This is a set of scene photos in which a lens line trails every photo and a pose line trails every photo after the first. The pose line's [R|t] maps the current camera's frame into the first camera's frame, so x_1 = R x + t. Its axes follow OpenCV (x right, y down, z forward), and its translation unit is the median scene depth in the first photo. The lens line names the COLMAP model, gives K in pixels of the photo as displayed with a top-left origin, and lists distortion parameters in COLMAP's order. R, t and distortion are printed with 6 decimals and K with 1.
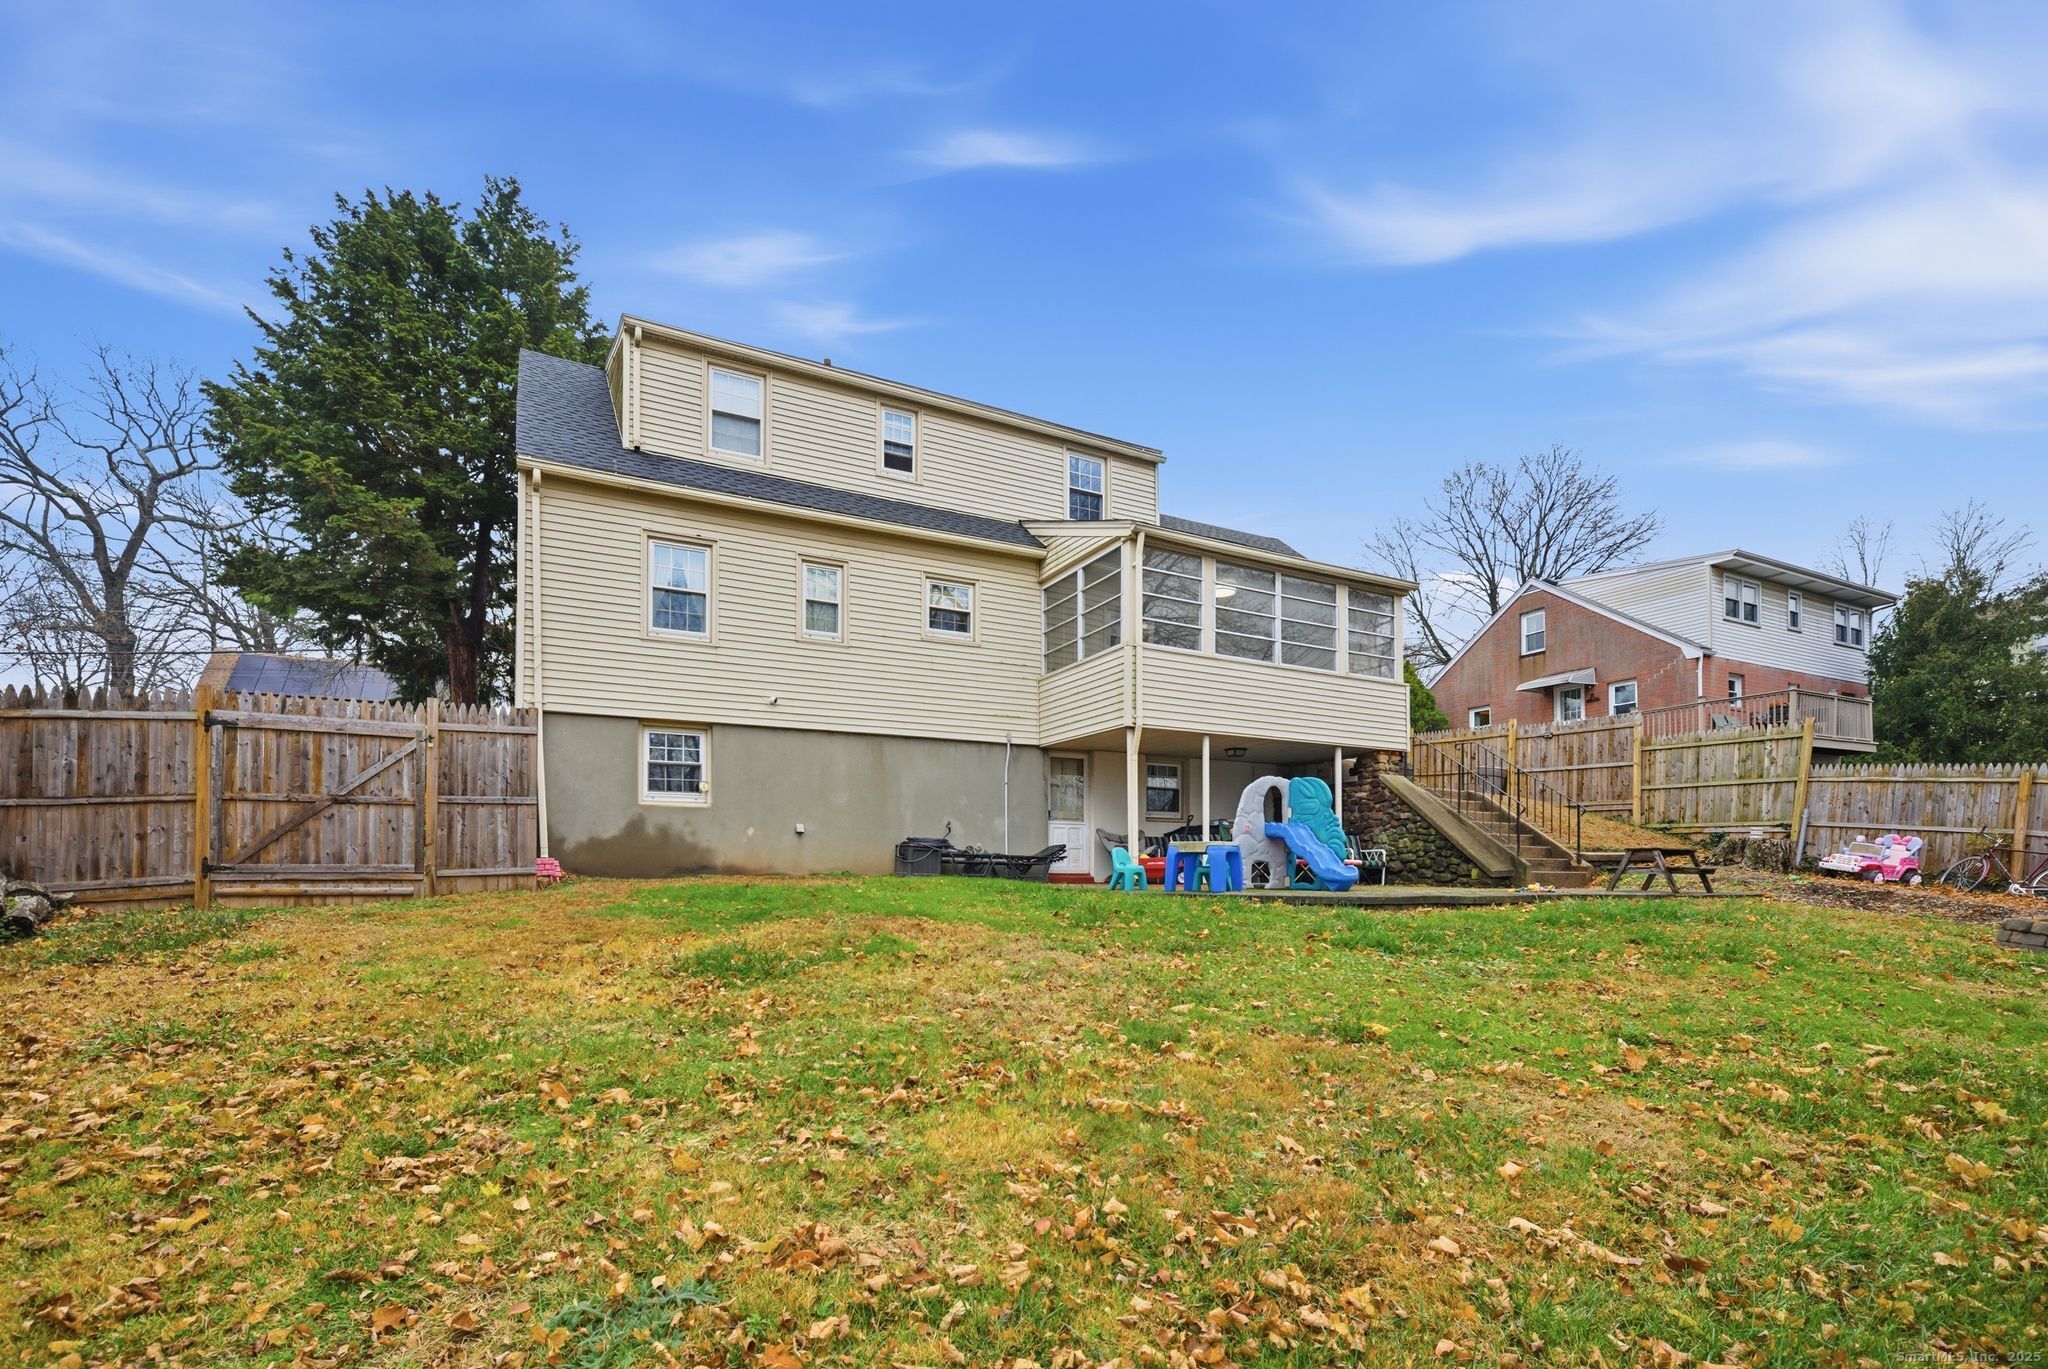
lens RADIAL K [[962.5, 0, 992.9], [0, 962.5, 645.5], [0, 0, 1]] dist [-0.013530, 0.000640]
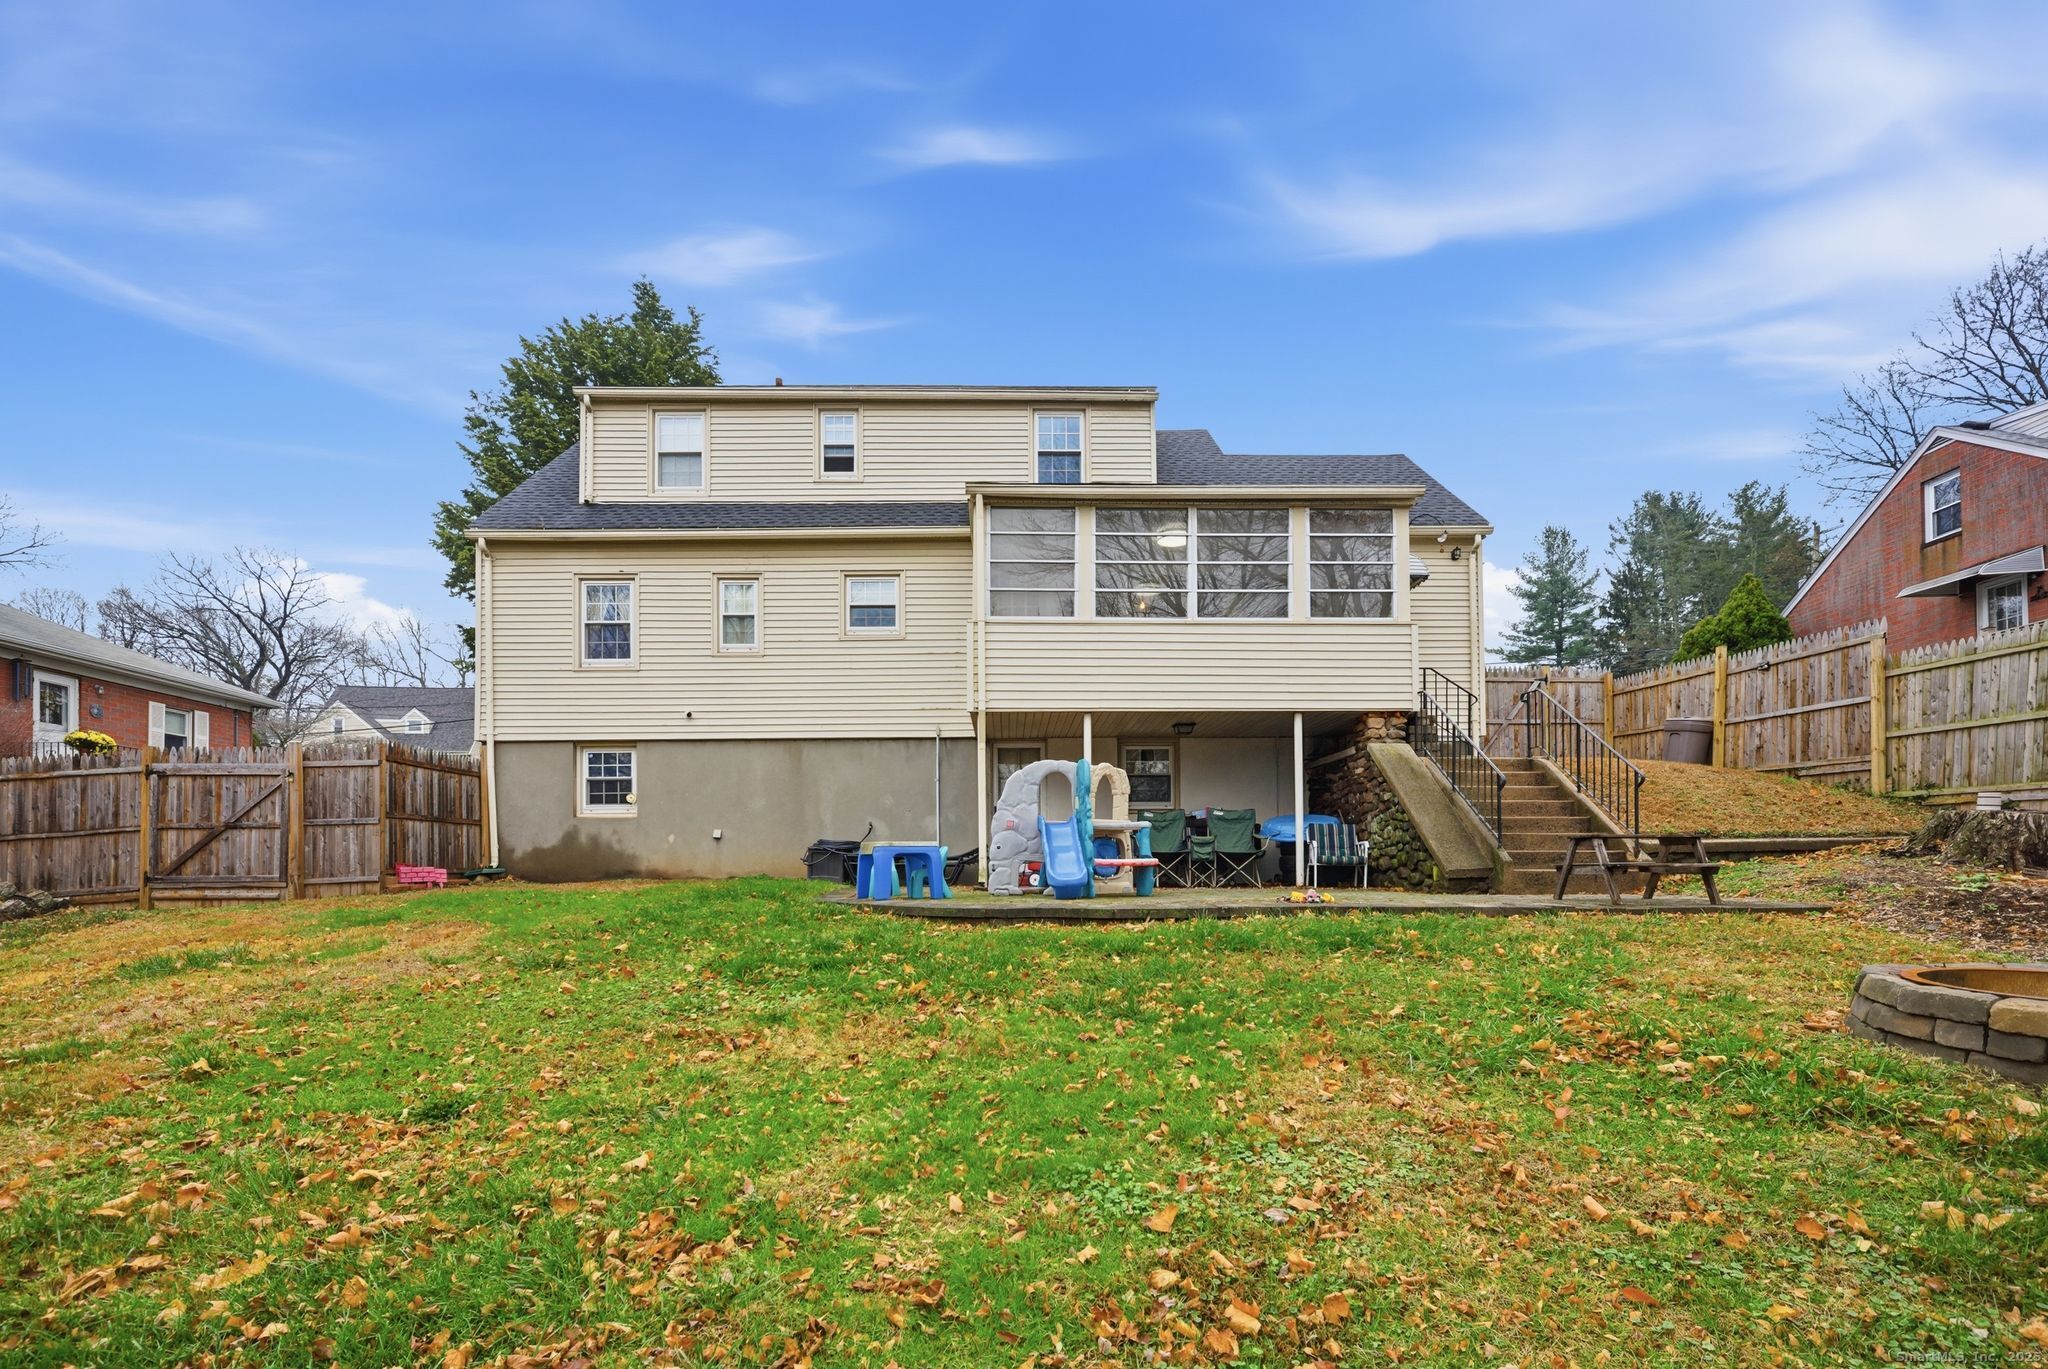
lens RADIAL K [[962.5, 0, 992.9], [0, 962.5, 645.5], [0, 0, 1]] dist [-0.013530, 0.000640]
pose [[0.885309, -0.112143, -0.451278, 0.597030], [0.115607, 0.993094, -0.019989, 0.044334], [0.450403, -0.034475, 0.892159, 0.220704]]
